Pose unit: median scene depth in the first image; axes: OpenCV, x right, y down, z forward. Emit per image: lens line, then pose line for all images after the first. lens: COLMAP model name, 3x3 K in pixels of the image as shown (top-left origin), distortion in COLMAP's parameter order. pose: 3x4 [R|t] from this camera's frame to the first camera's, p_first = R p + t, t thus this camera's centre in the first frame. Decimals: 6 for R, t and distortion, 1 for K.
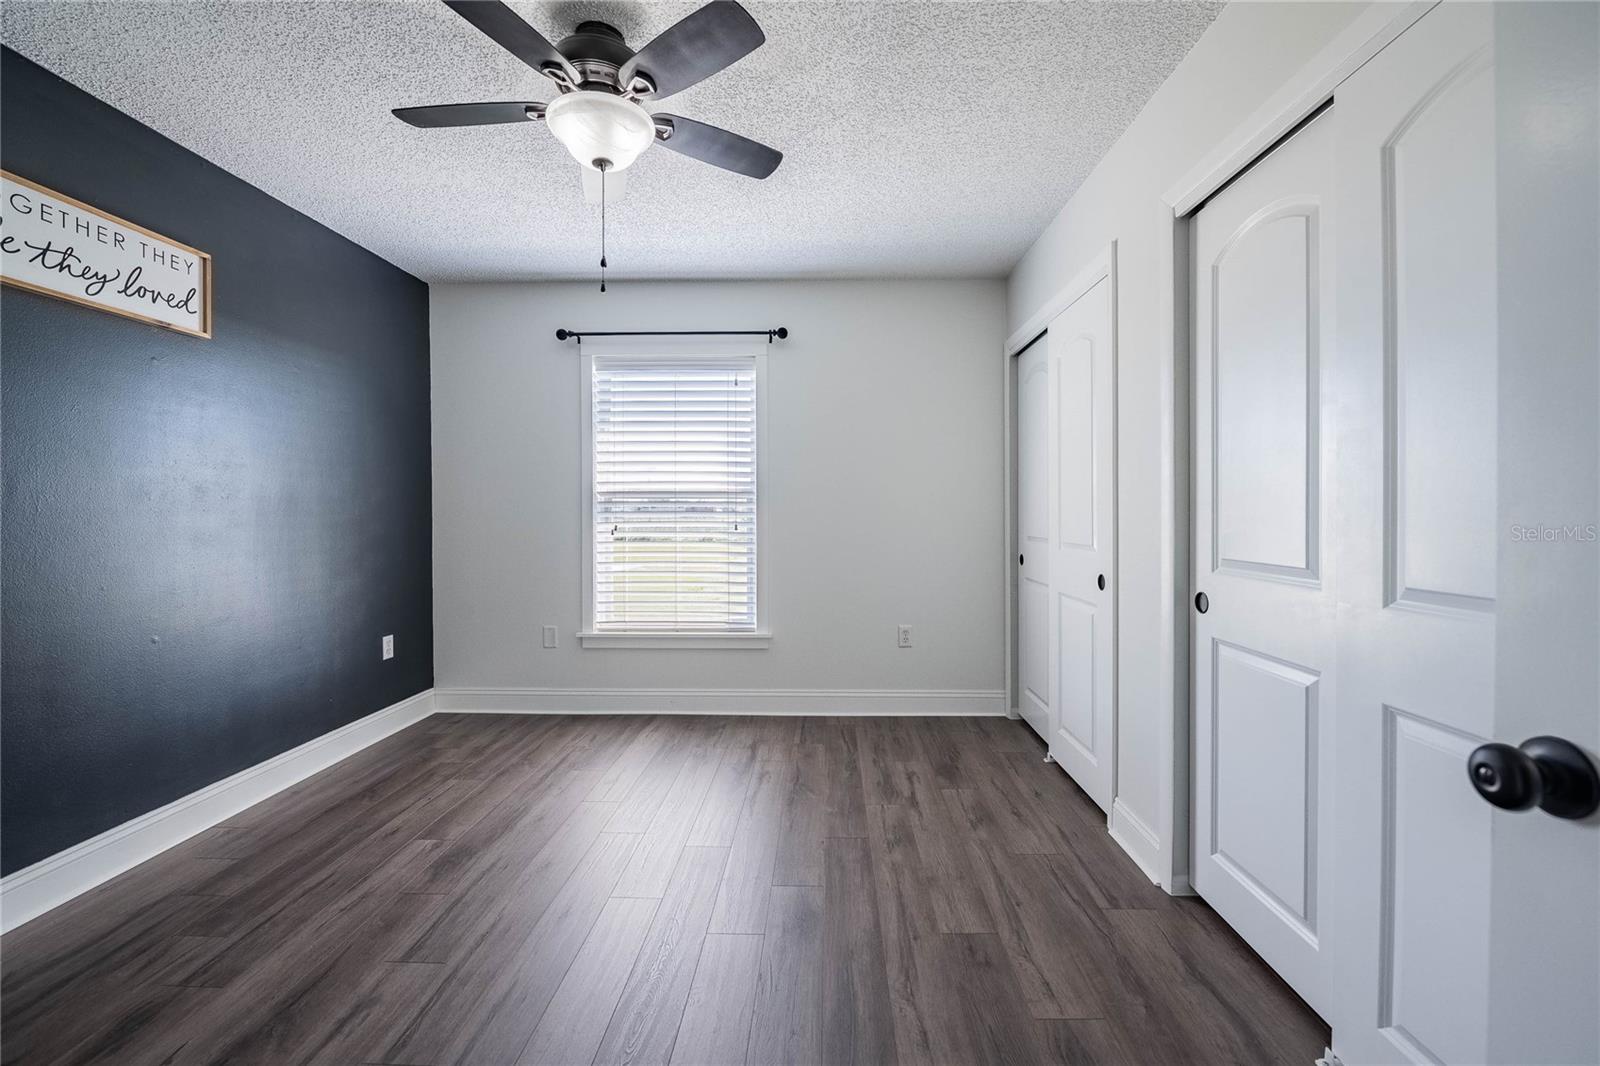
lens RADIAL K [[666.8, 0, 820.3], [0, 666.8, 511.6], [0, 0, 1]] dist [-0.001858, -0.000394]
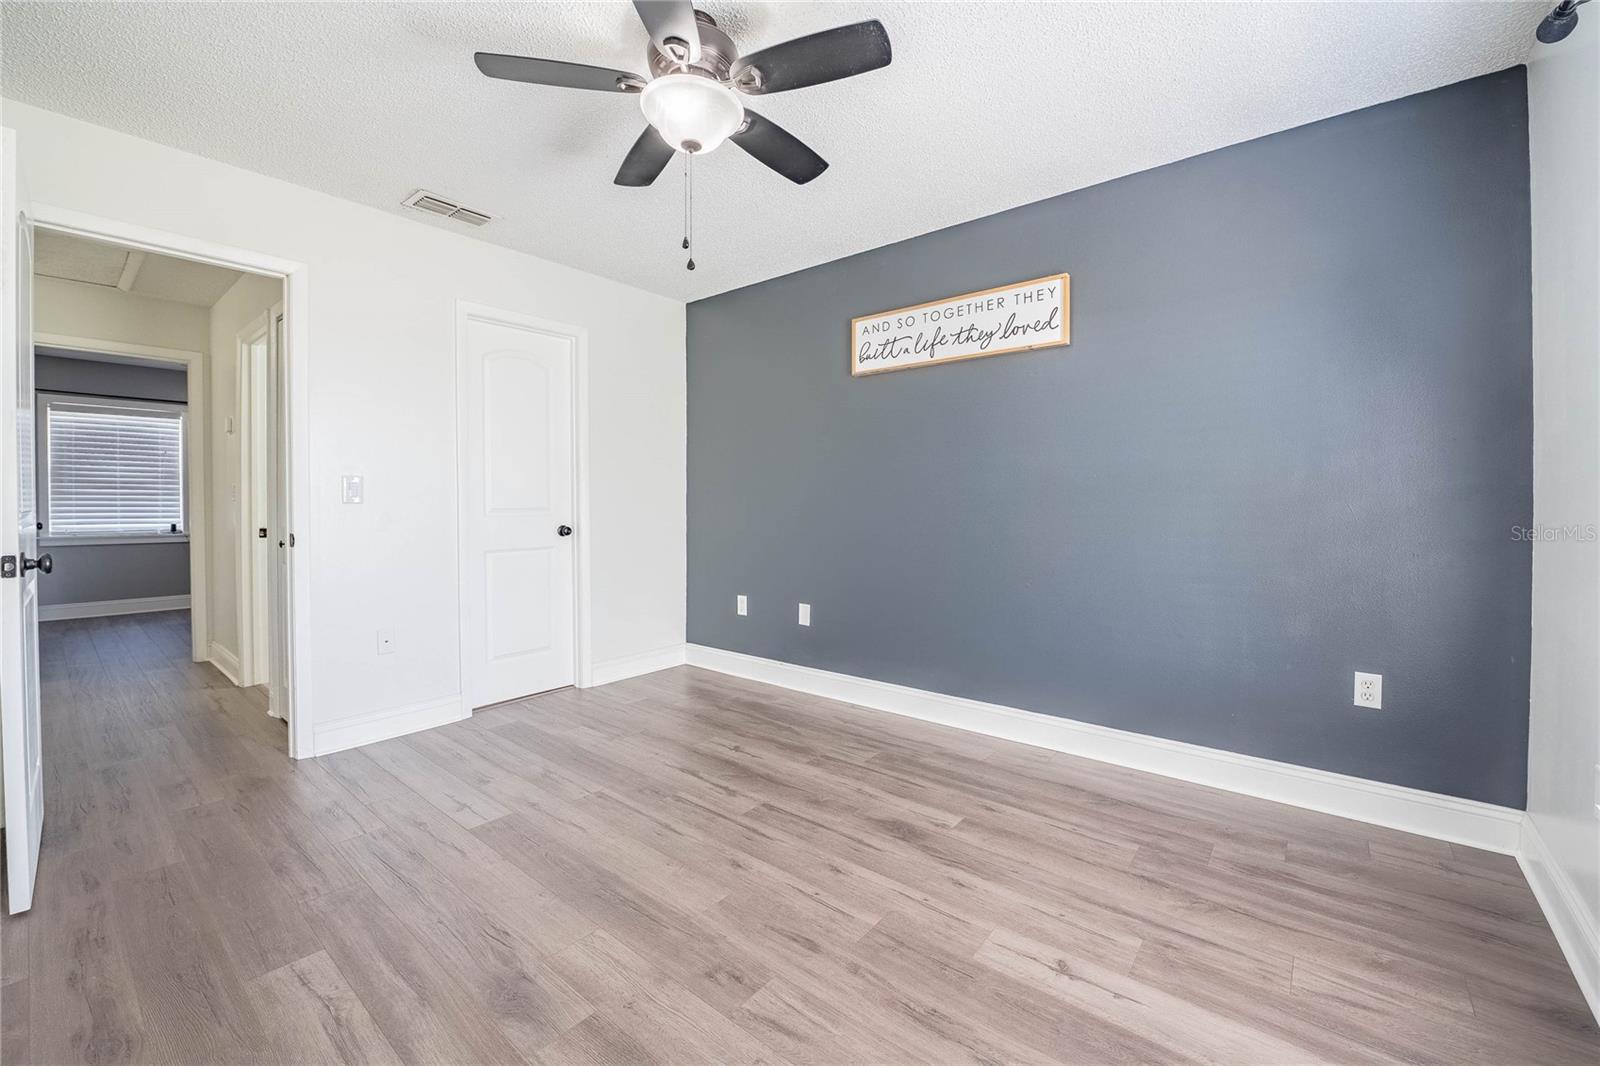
lens RADIAL K [[634.6, 0, 805.5], [0, 634.6, 511.7], [0, 0, 1]] dist [-0.011655, -0.000259]
pose [[-0.615355, 0.012430, -0.788152, 0.300486], [0.001269, 0.999890, 0.014778, 0.026333], [0.788249, 0.008093, -0.615303, 1.529755]]
